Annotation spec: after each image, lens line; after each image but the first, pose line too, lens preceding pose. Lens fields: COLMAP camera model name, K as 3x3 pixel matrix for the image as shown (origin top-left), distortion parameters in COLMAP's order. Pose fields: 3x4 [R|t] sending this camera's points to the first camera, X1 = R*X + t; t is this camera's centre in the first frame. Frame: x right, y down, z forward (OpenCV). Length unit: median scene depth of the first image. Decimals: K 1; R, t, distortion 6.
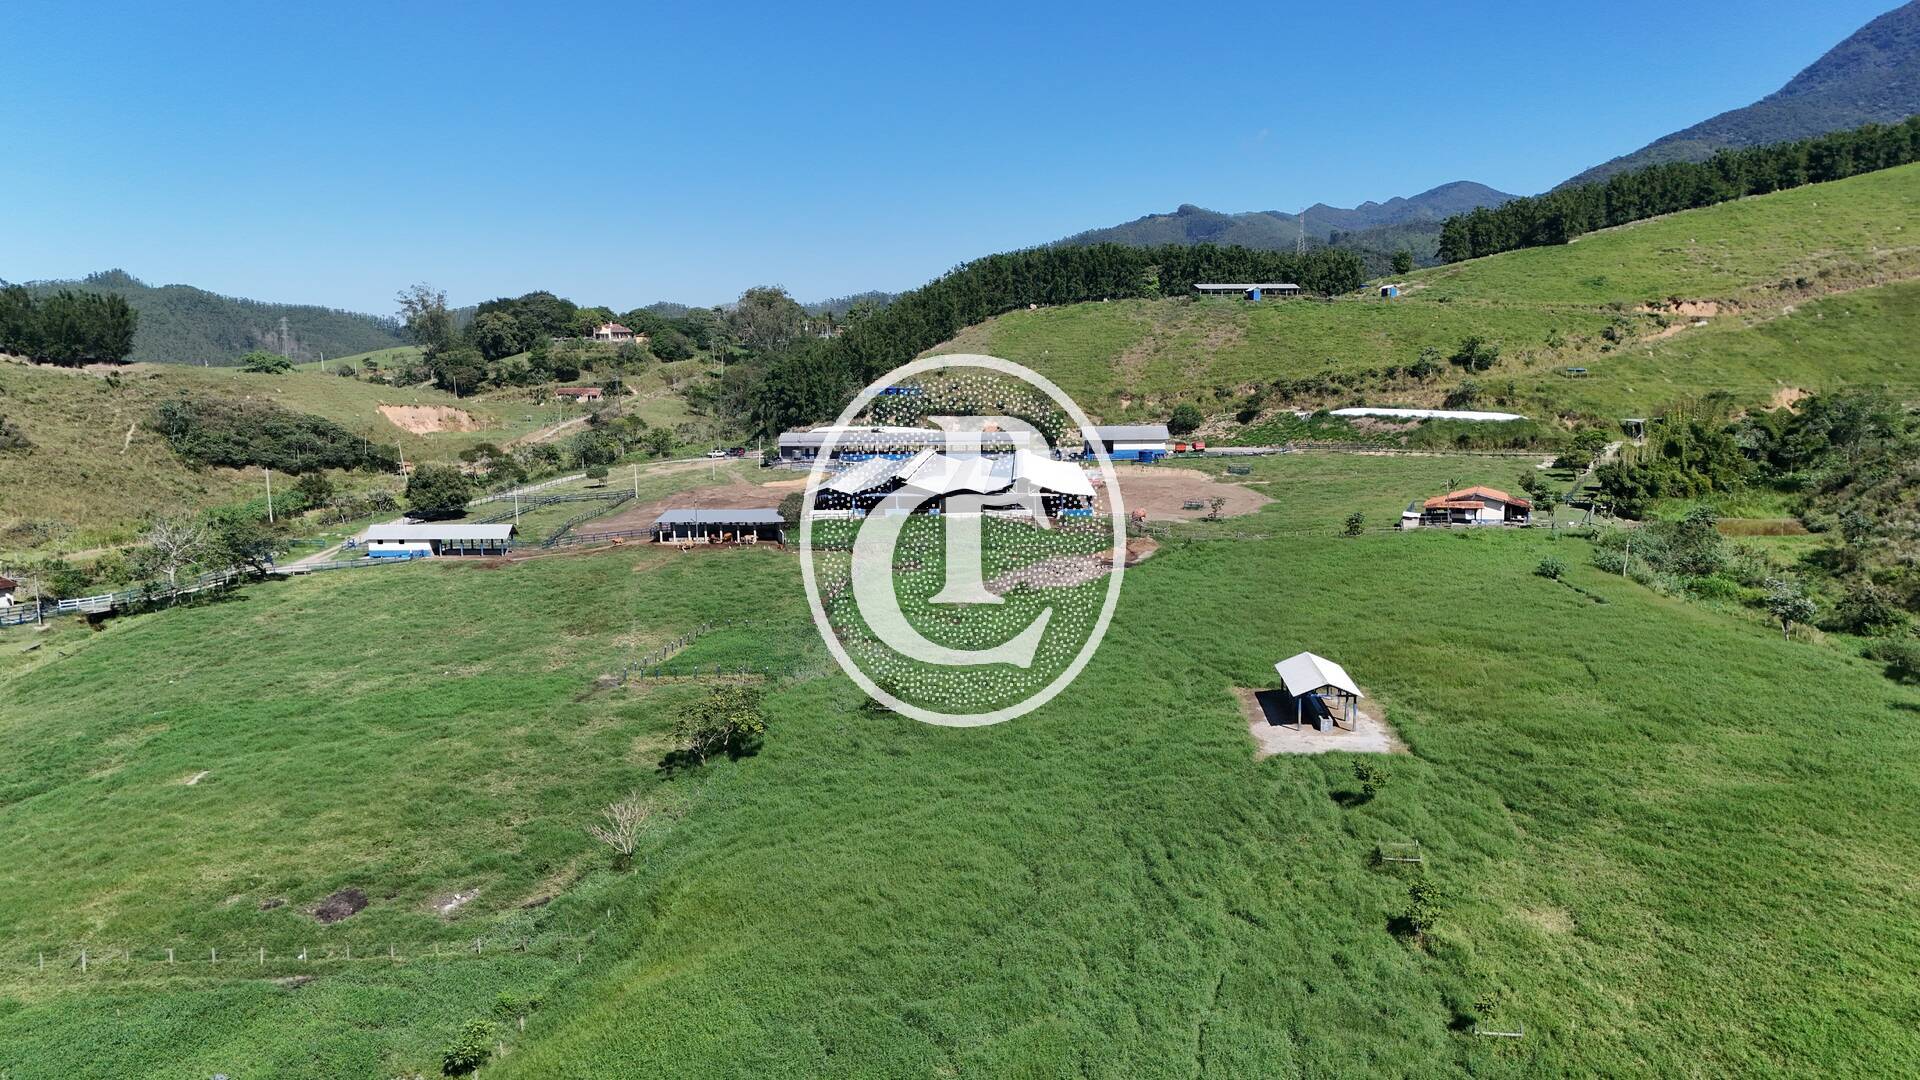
lens RADIAL K [[1416.9, 0, 950.7], [0, 1416.9, 524.3], [0, 0, 1]] dist [0.065092, -0.059614]
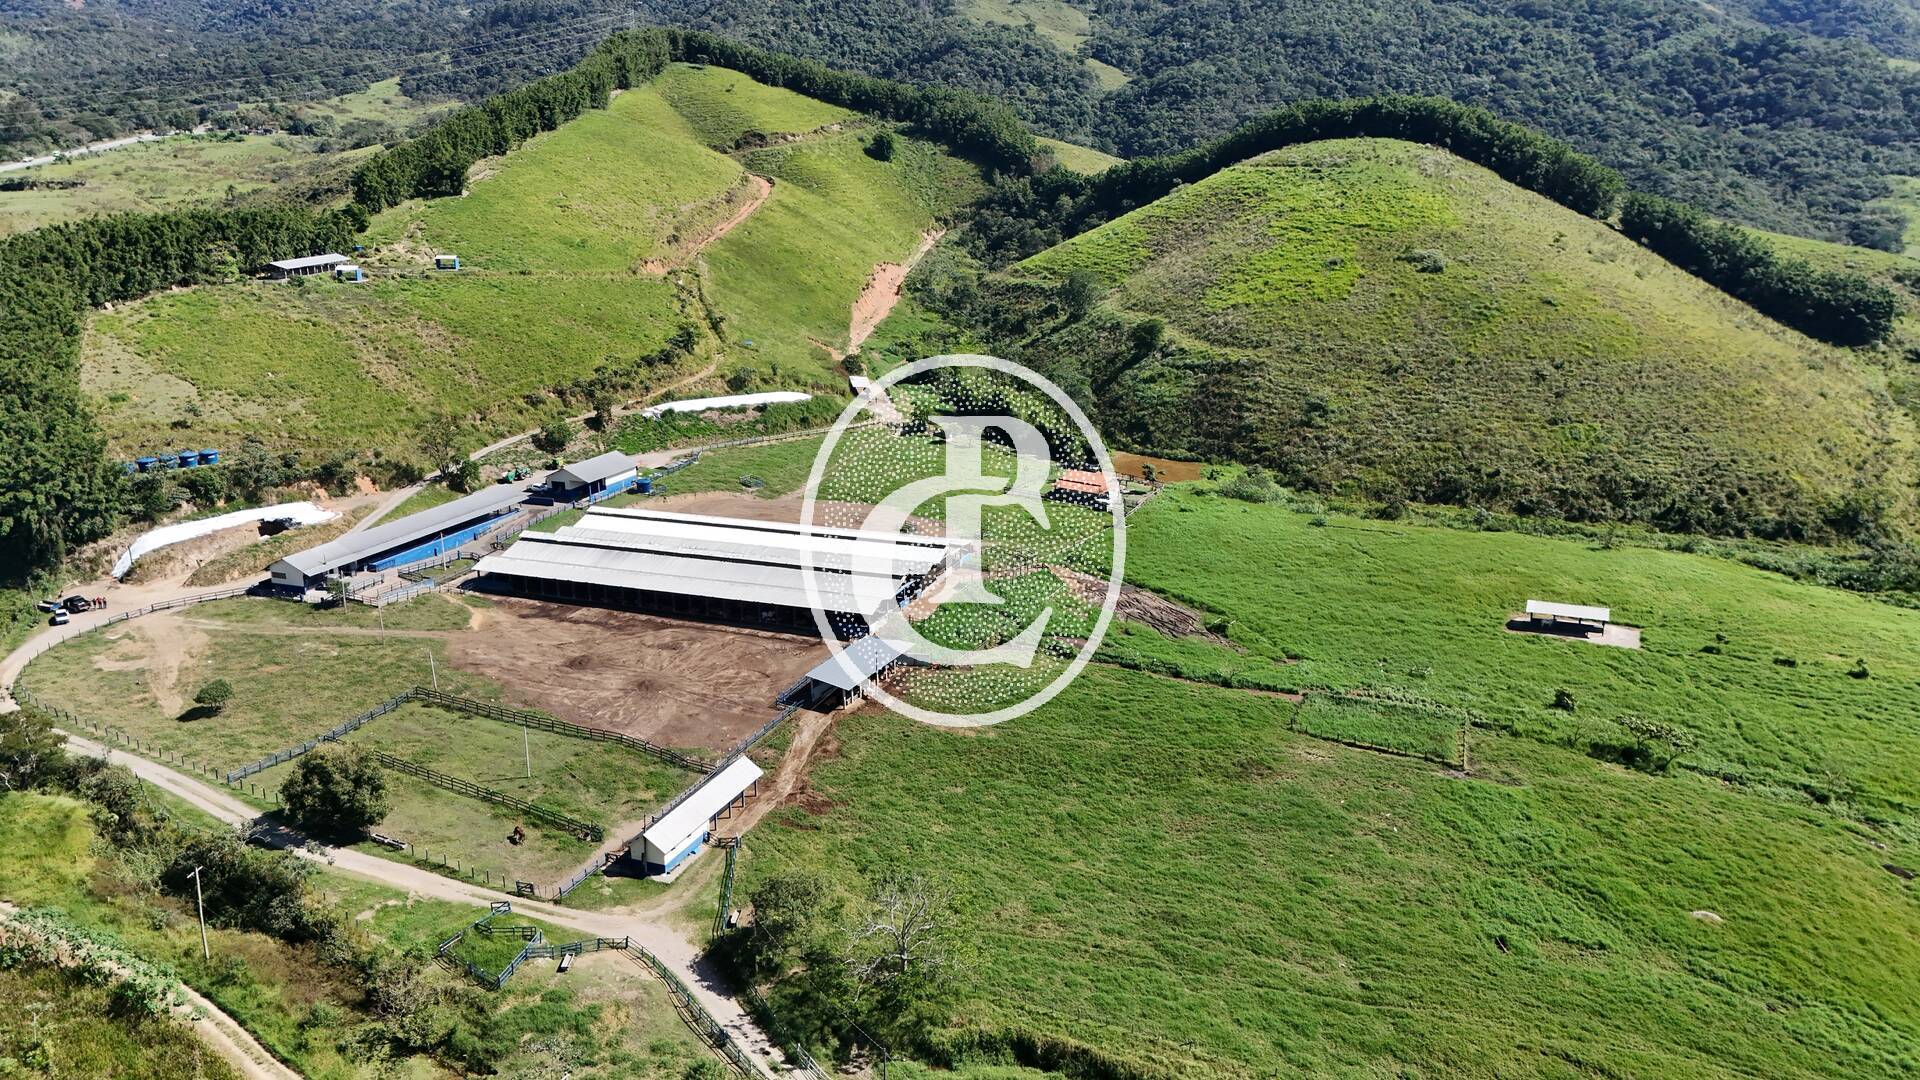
lens RADIAL K [[1416.9, 0, 956.2], [0, 1416.9, 532.6], [0, 0, 1]] dist [0.065092, -0.059614]
pose [[0.326455, -0.250853, 0.911318, -0.705113], [0.107987, 0.967726, 0.227697, -0.218051], [-0.939024, 0.024078, 0.343008, 0.423645]]
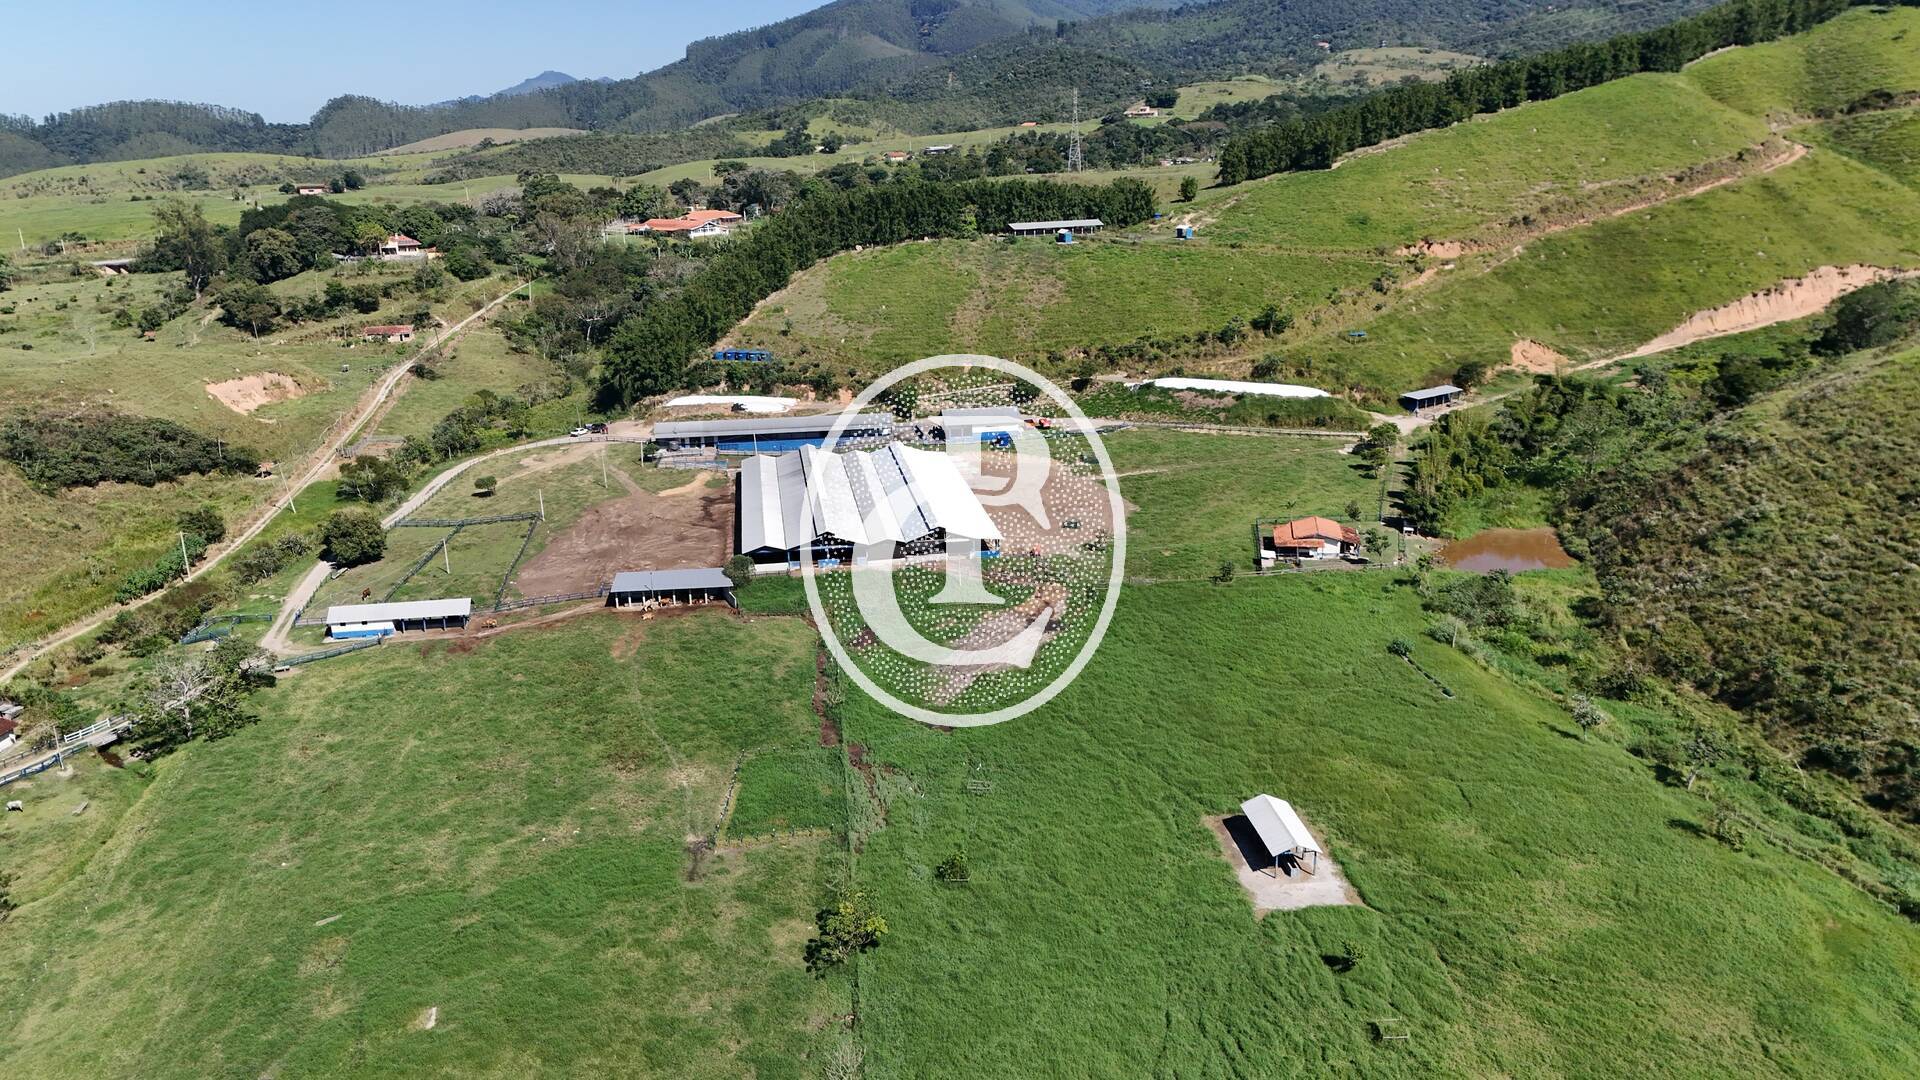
lens RADIAL K [[1416.9, 0, 953.3], [0, 1416.9, 535.9], [0, 0, 1]] dist [0.065092, -0.059614]
pose [[0.981265, -0.063394, 0.181937, -0.102880], [0.034037, 0.986504, 0.160159, -0.147648], [-0.189635, -0.150966, 0.970179, -0.074700]]
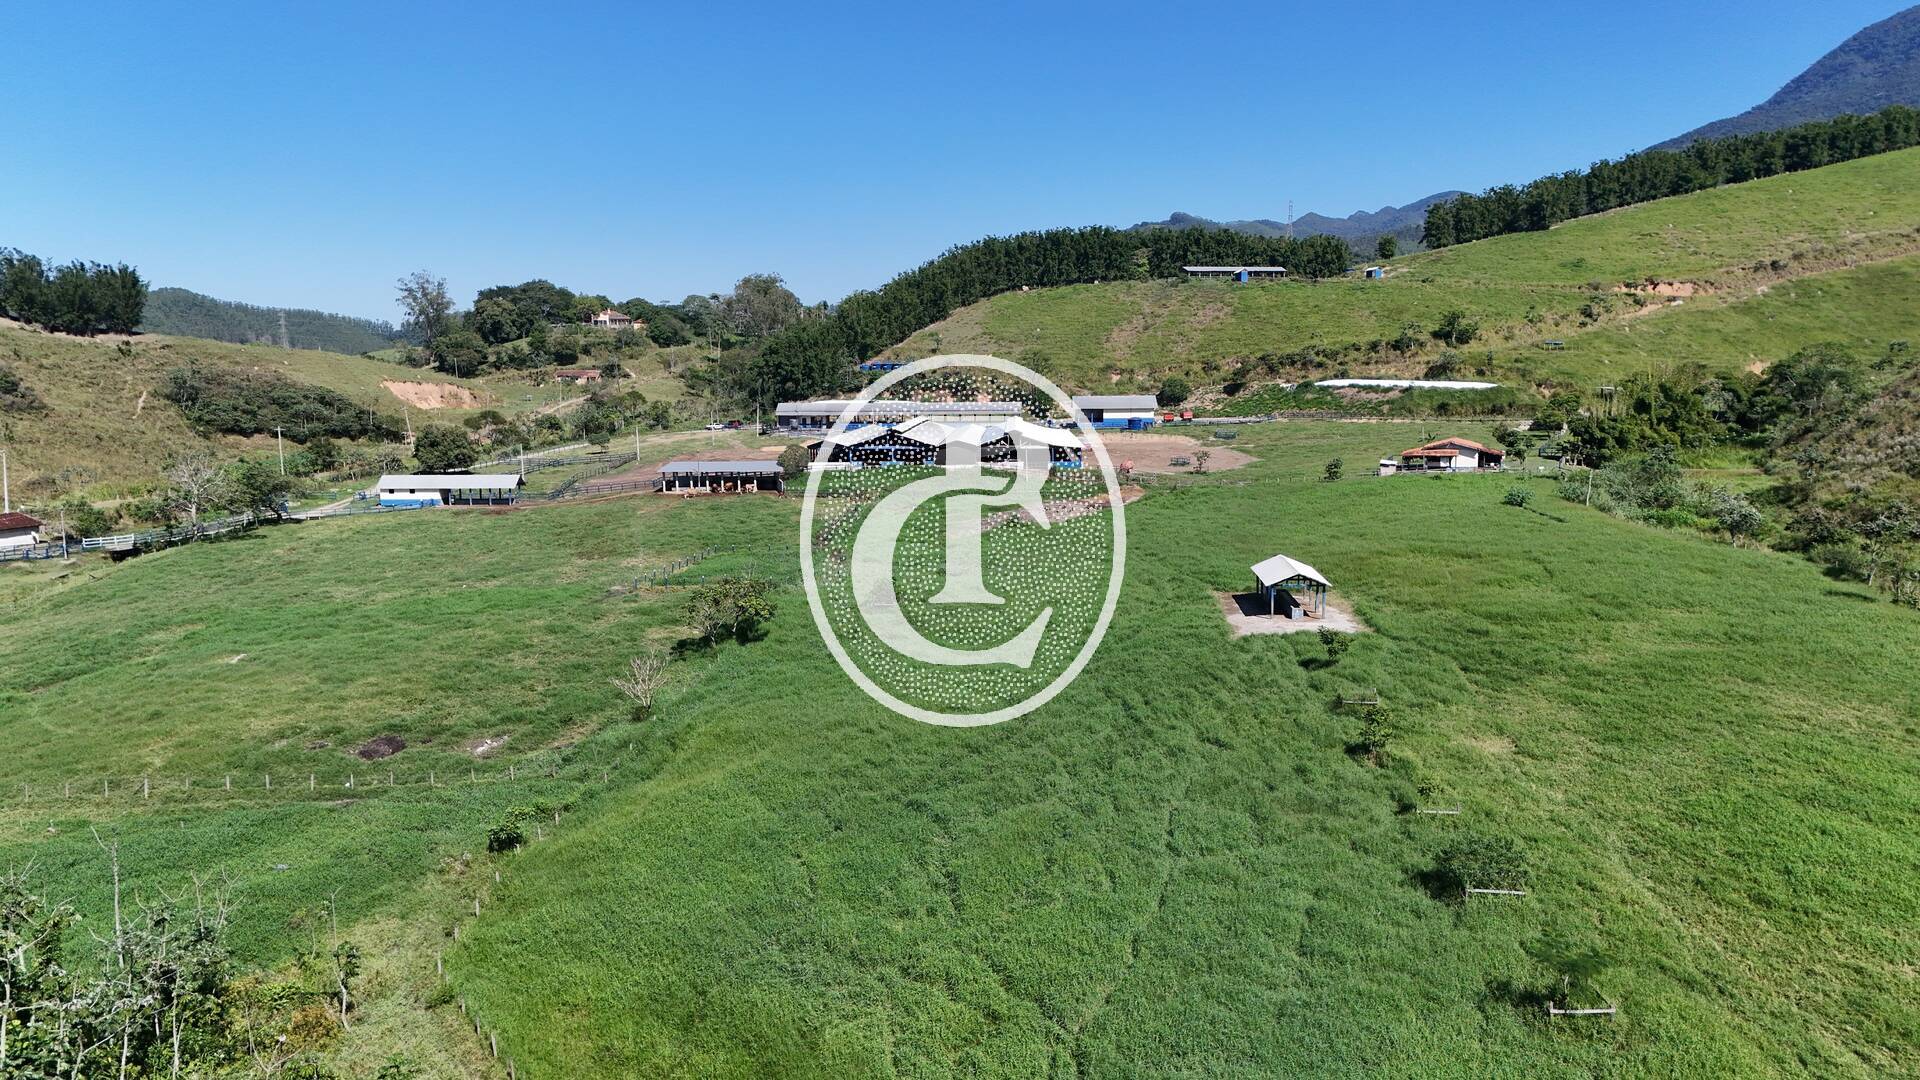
lens RADIAL K [[1416.9, 0, 950.0], [0, 1416.9, 520.8], [0, 0, 1]] dist [0.065092, -0.059614]
pose [[0.999988, 0.001554, 0.004563, -0.000520], [-0.001515, 0.999964, -0.008338, 0.029772], [-0.004576, 0.008331, 0.999955, -0.023509]]
